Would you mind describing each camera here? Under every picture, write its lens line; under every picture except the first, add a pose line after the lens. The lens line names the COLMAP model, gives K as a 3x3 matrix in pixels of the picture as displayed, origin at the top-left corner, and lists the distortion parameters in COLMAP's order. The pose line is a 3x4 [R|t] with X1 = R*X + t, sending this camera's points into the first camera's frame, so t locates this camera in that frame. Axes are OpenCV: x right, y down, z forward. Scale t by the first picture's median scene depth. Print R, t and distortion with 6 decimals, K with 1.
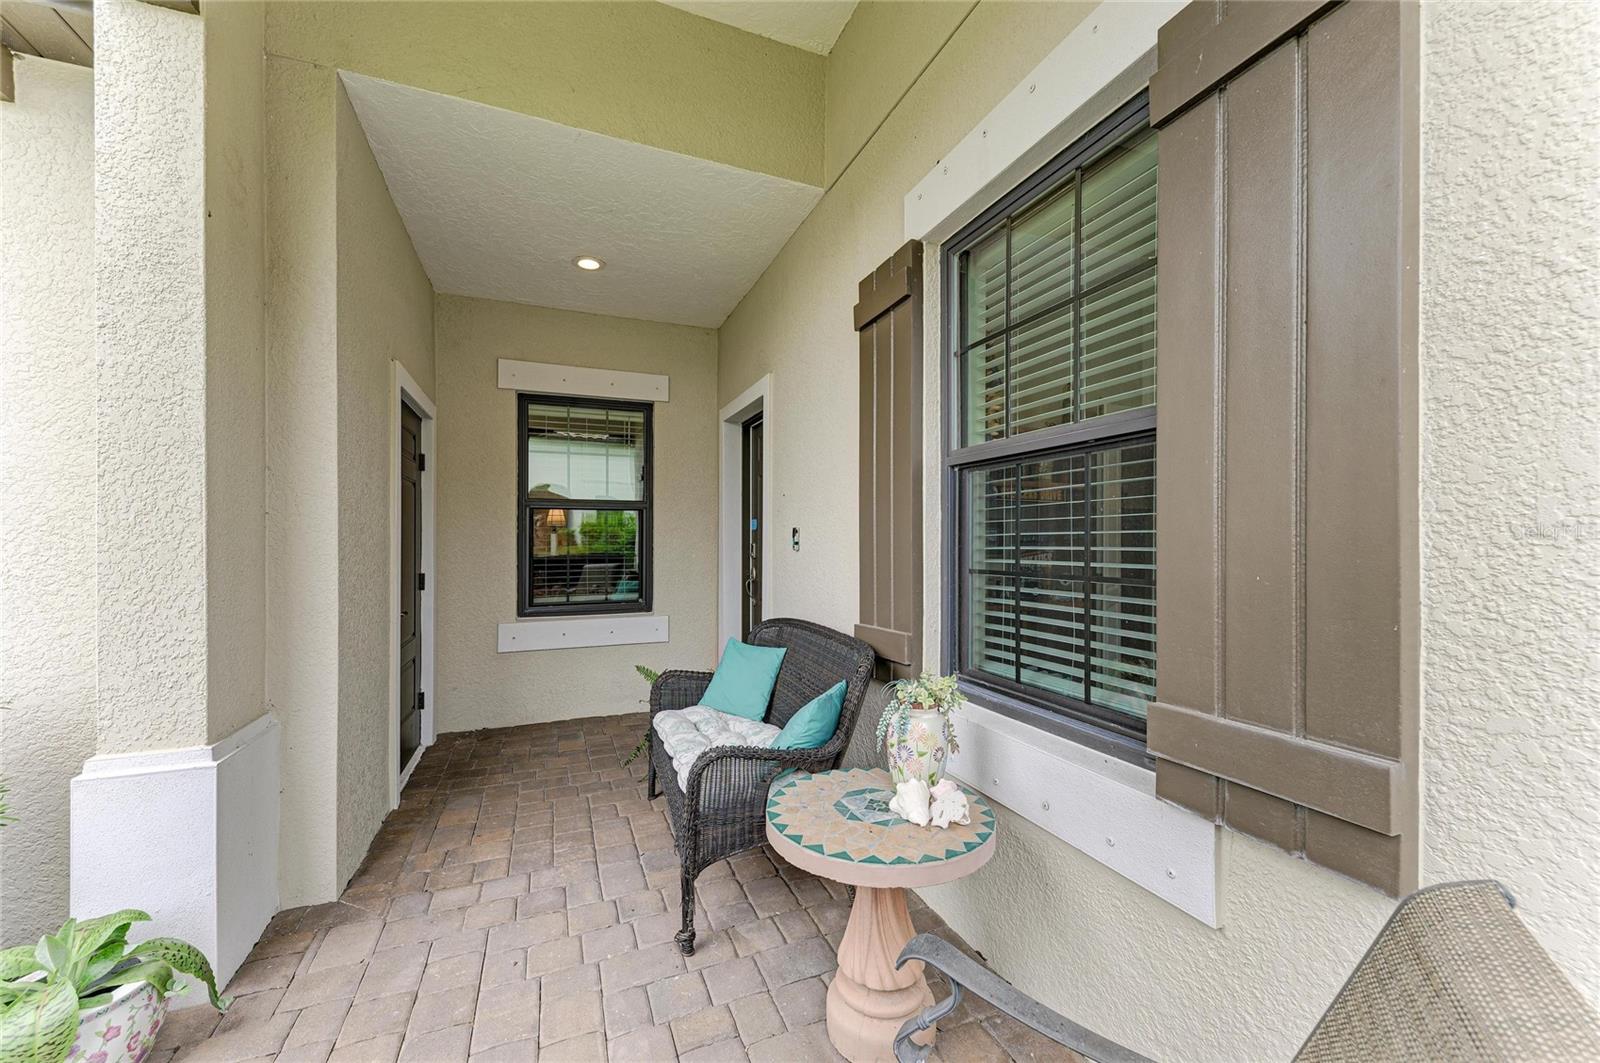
lens RADIAL K [[637.5, 0, 806.9], [0, 637.5, 545.0], [0, 0, 1]] dist [0.009145, -0.000832]
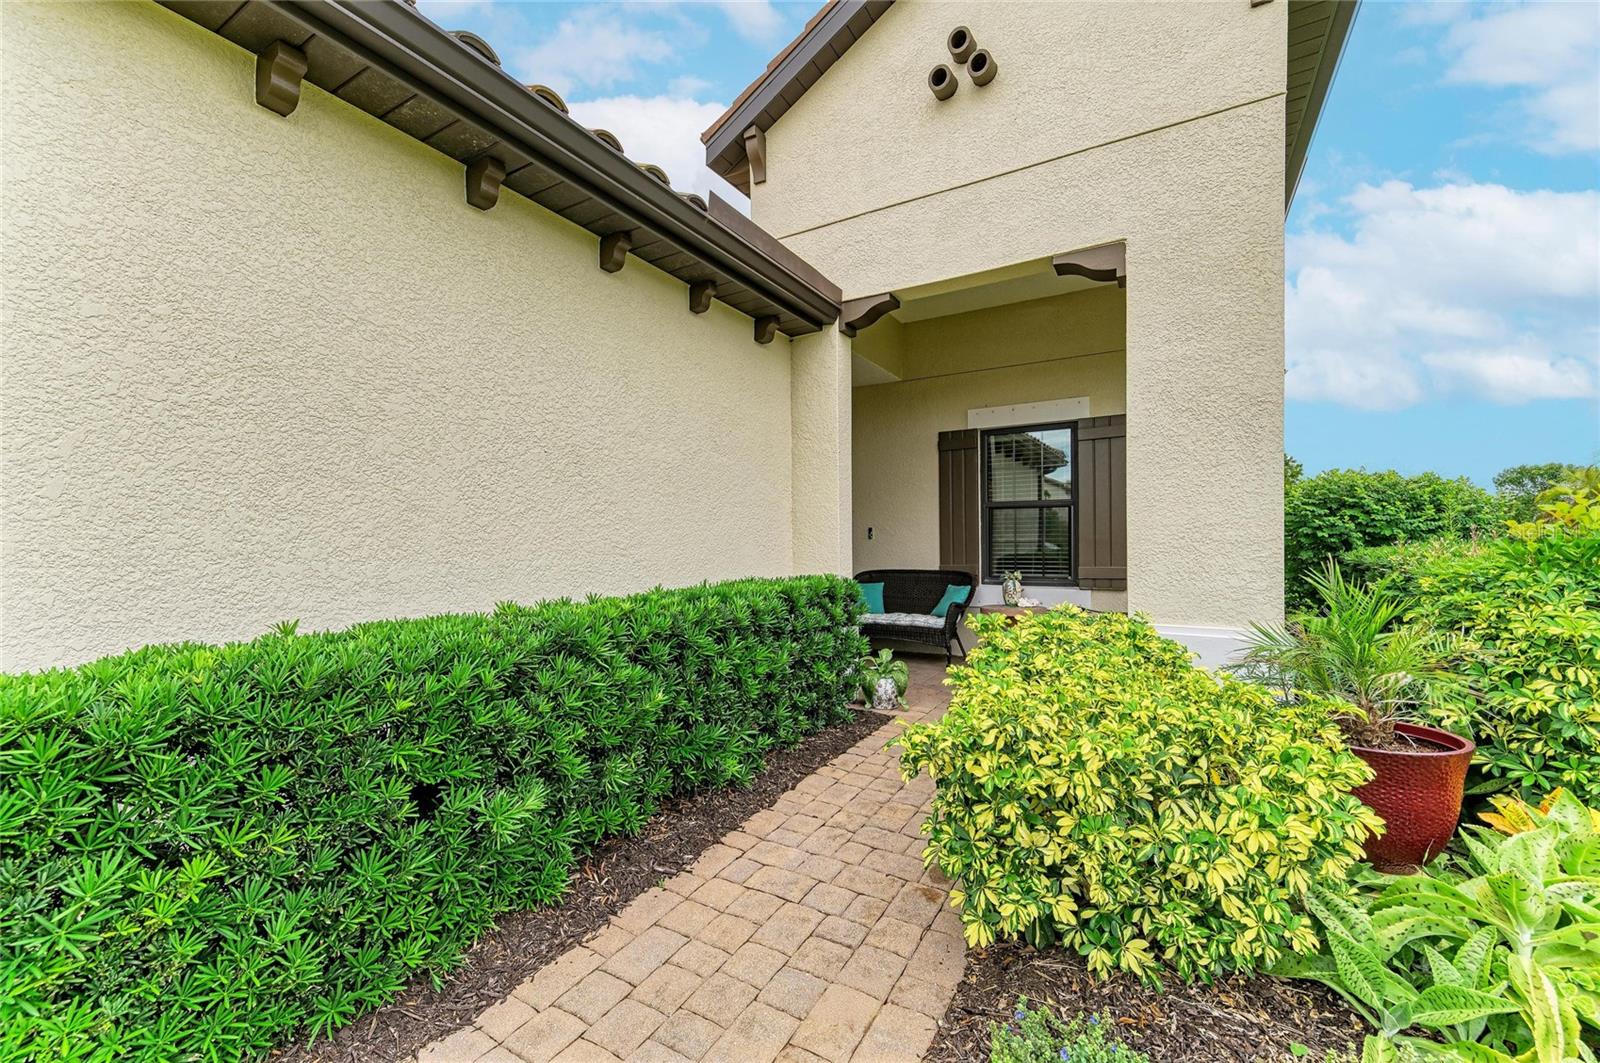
lens RADIAL K [[637.5, 0, 806.9], [0, 637.5, 545.0], [0, 0, 1]] dist [0.009145, -0.000832]
pose [[0.792439, -0.012416, 0.609825, -1.924014], [0.008486, 0.999920, 0.009331, 0.012090], [-0.609892, -0.002219, 0.792481, -0.719090]]
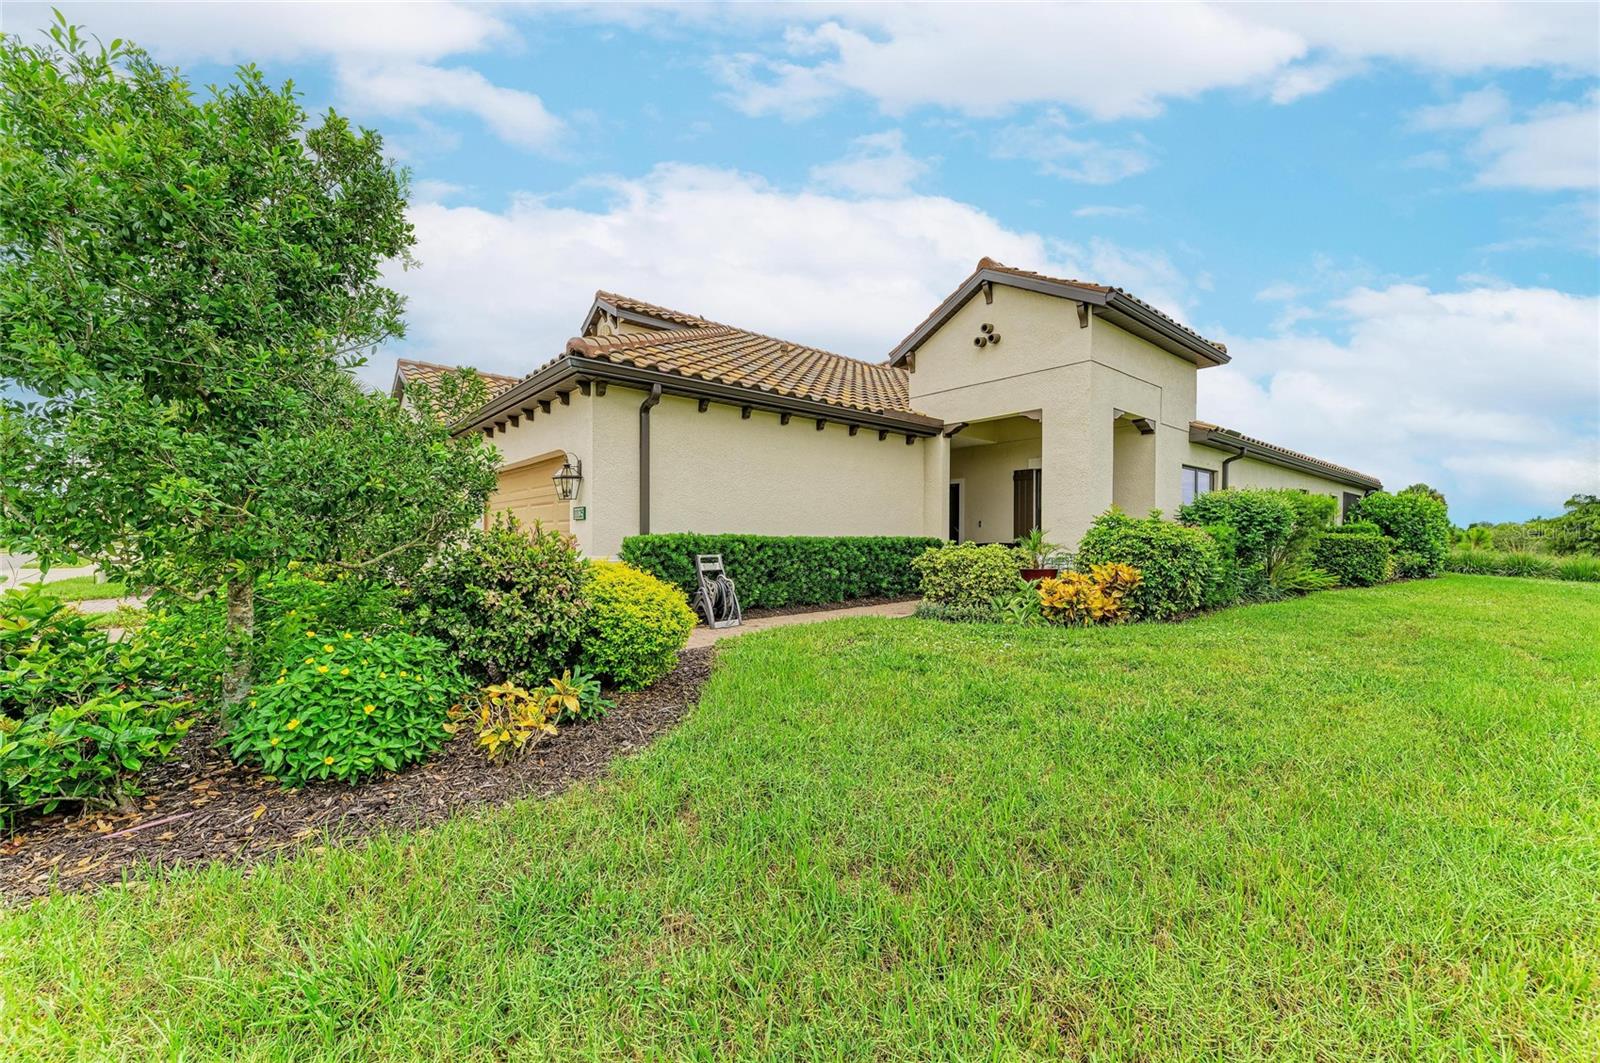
lens RADIAL K [[636.9, 0, 815.6], [0, 636.9, 542.8], [0, 0, 1]] dist [0.012270, -0.000231]
pose [[0.947328, 0.003074, 0.320250, -2.946051], [-0.004458, 0.999984, 0.003588, 0.128896], [-0.320234, -0.004827, 0.947326, -3.180713]]
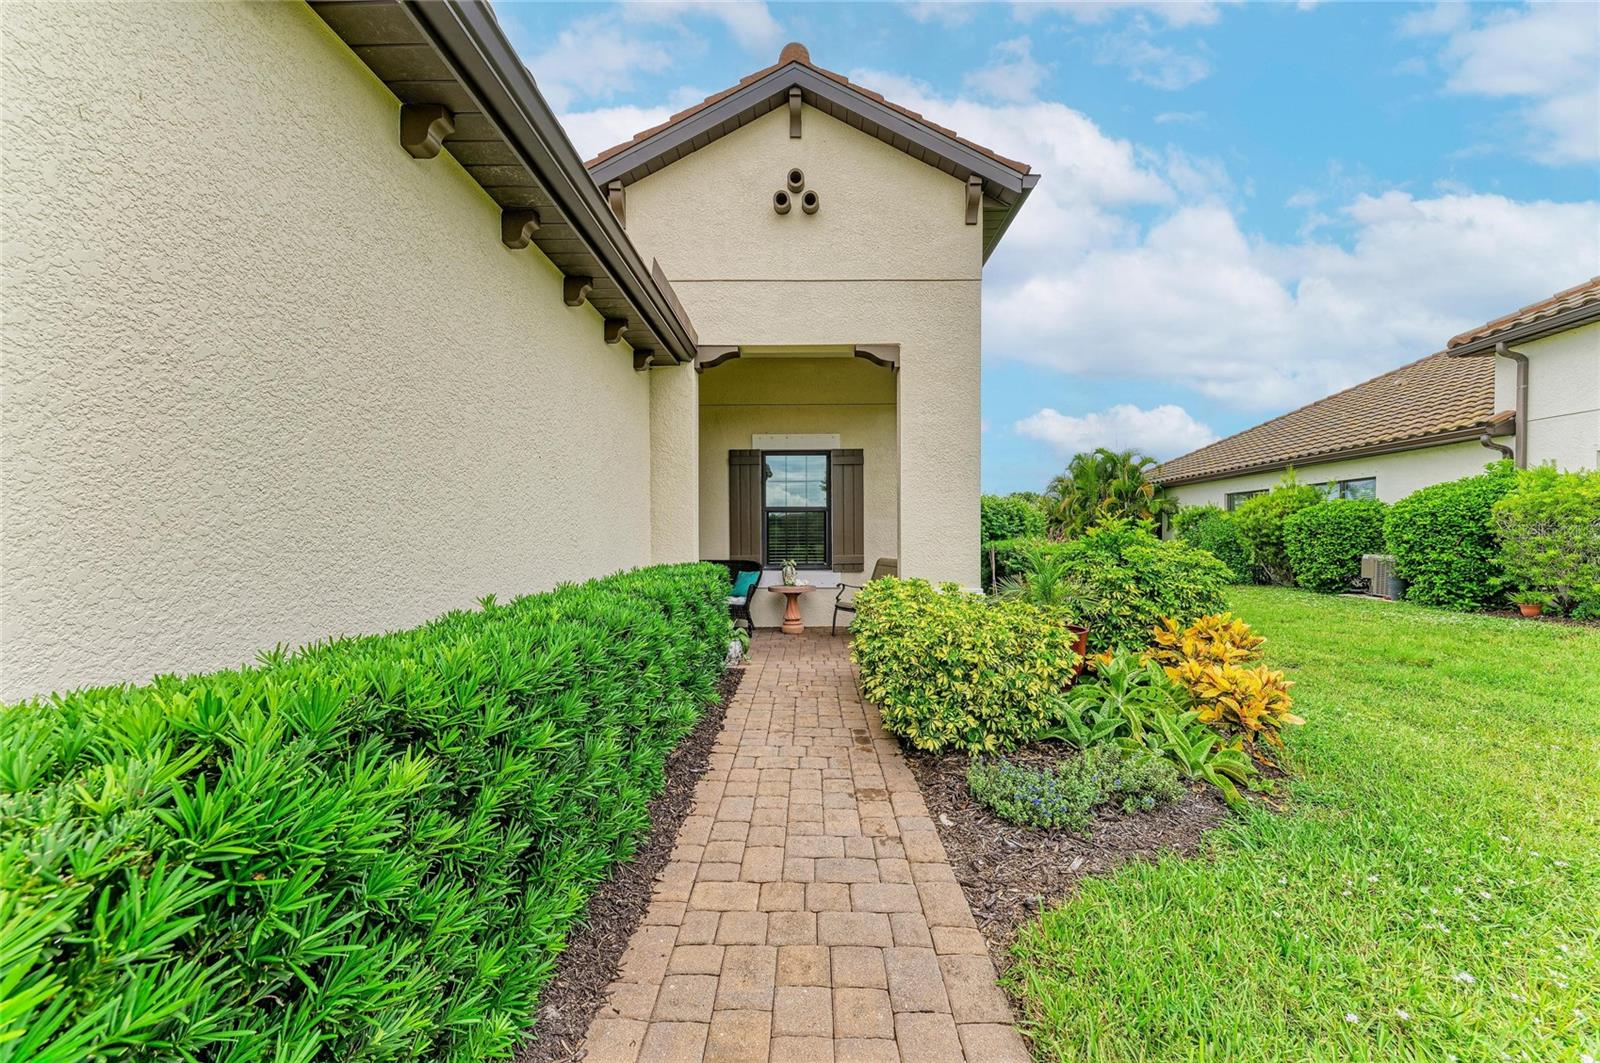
lens RADIAL K [[589.2, 0, 804.4], [0, 589.2, 542.7], [0, 0, 1]] dist [0.018395, -0.005287]
pose [[0.391186, -0.013297, 0.920216, -2.533185], [0.002773, 0.999908, 0.013270, 0.015928], [-0.920308, -0.002640, 0.391187, -0.520174]]
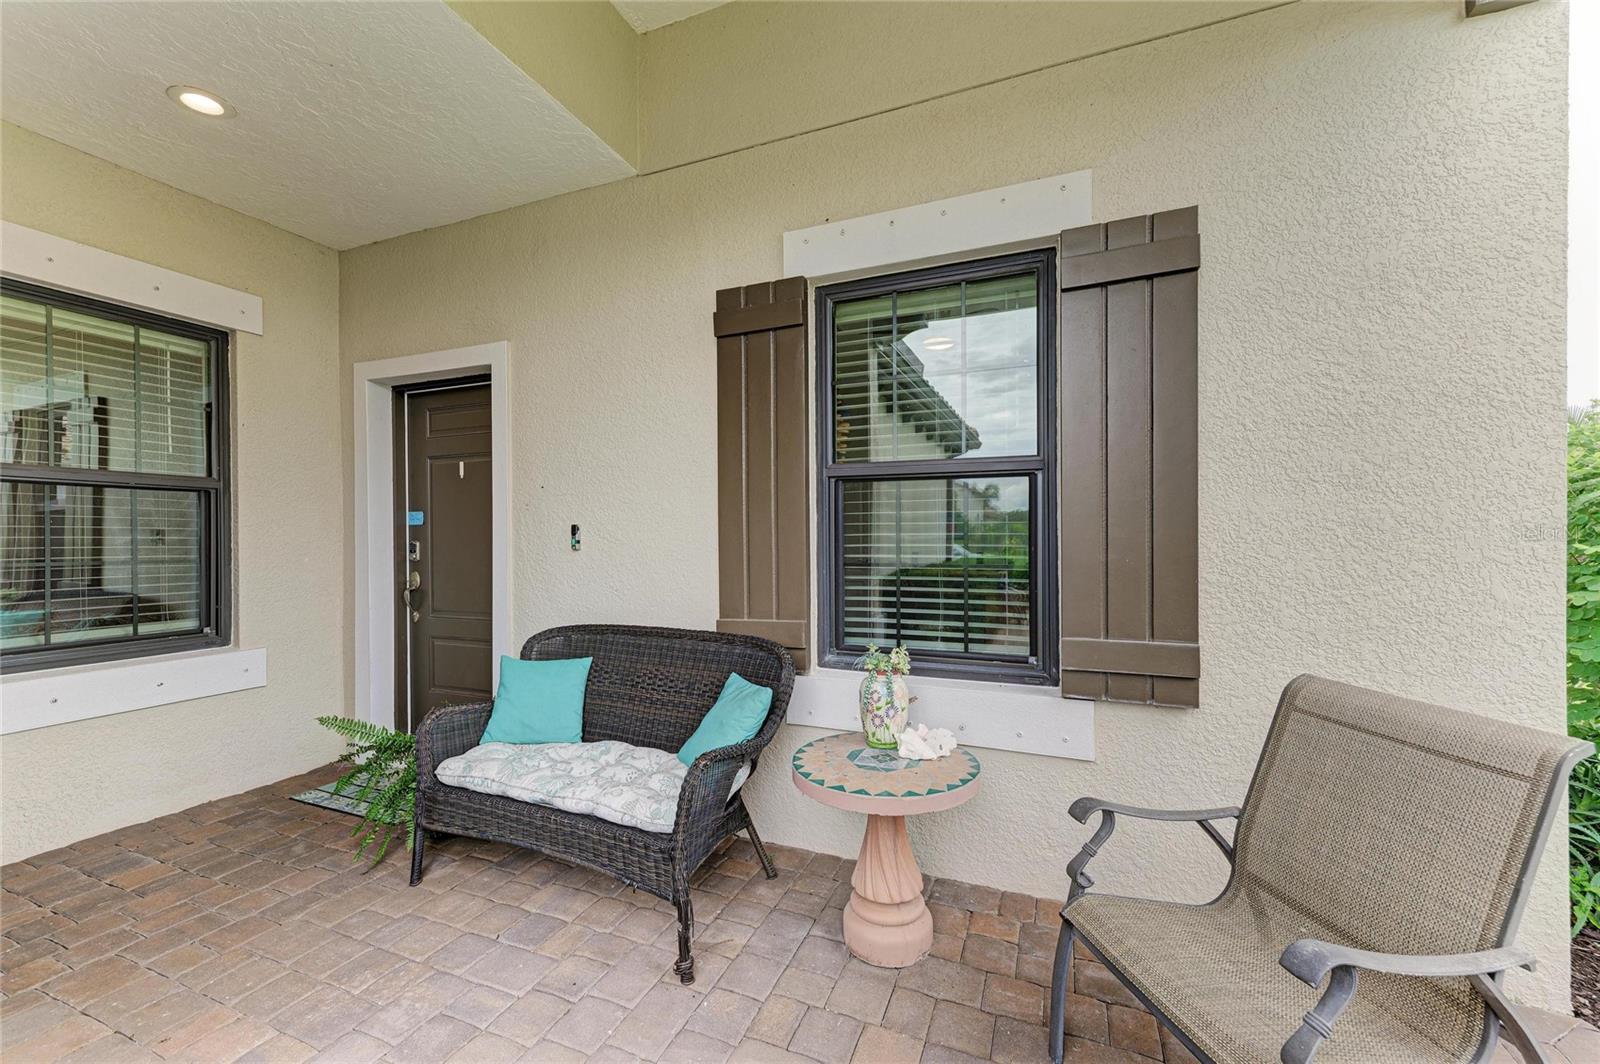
lens RADIAL K [[636.9, 0, 815.6], [0, 636.9, 543.3], [0, 0, 1]] dist [0.012270, -0.000231]
pose [[0.691220, -0.003813, 0.722634, -0.560502], [0.003582, 0.999992, 0.001850, -0.001769], [-0.722635, 0.001310, 0.691228, 0.168361]]
